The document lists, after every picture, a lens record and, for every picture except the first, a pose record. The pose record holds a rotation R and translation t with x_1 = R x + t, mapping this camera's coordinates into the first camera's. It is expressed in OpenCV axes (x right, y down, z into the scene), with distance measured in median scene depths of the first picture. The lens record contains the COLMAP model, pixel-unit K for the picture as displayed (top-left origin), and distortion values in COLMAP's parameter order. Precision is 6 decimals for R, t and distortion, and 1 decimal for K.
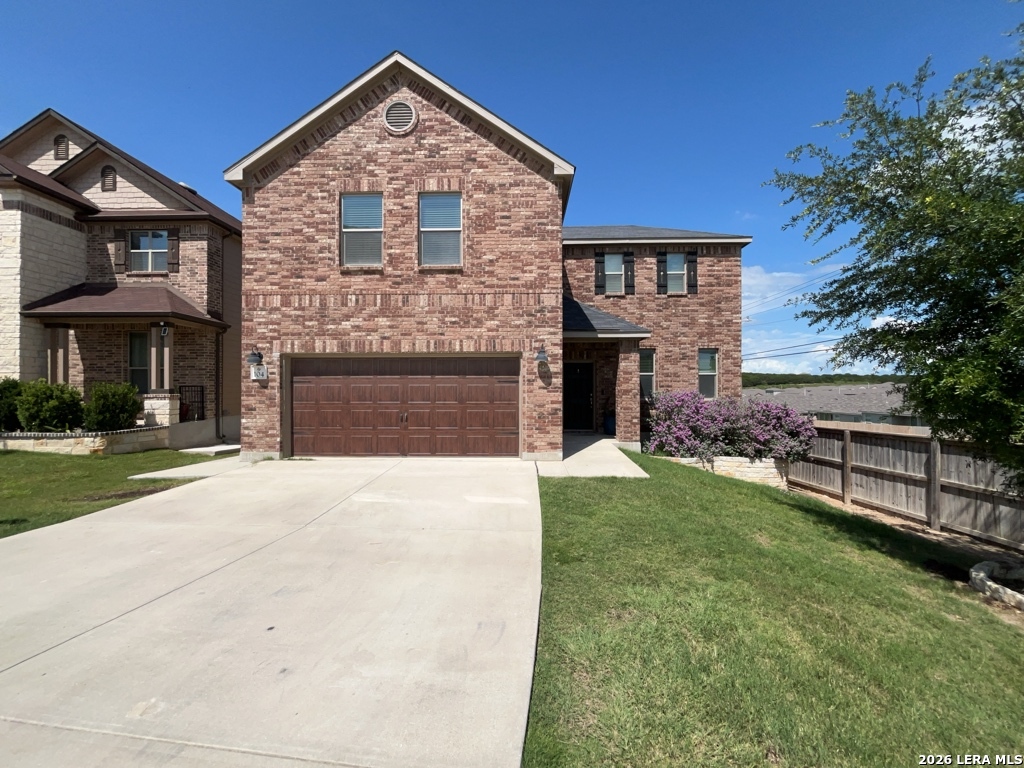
lens RADIAL K [[411.6, 0, 512.9], [0, 411.6, 391.2], [0, 0, 1]] dist [-0.000753, -0.000538]
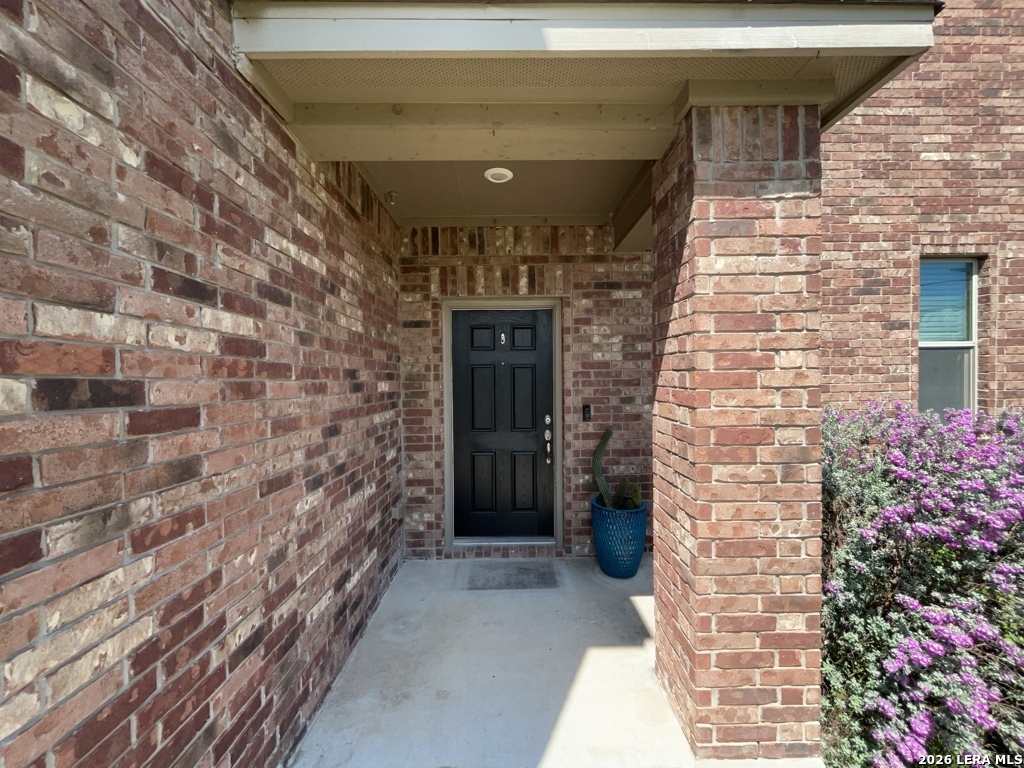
lens RADIAL K [[411.6, 0, 510.5], [0, 411.6, 383.8], [0, 0, 1]] dist [-0.000753, -0.000538]
pose [[0.999506, -0.008817, 0.030171, 0.158697], [0.008578, 0.999931, 0.008051, -0.019423], [-0.030240, -0.007788, 0.999512, 0.724499]]
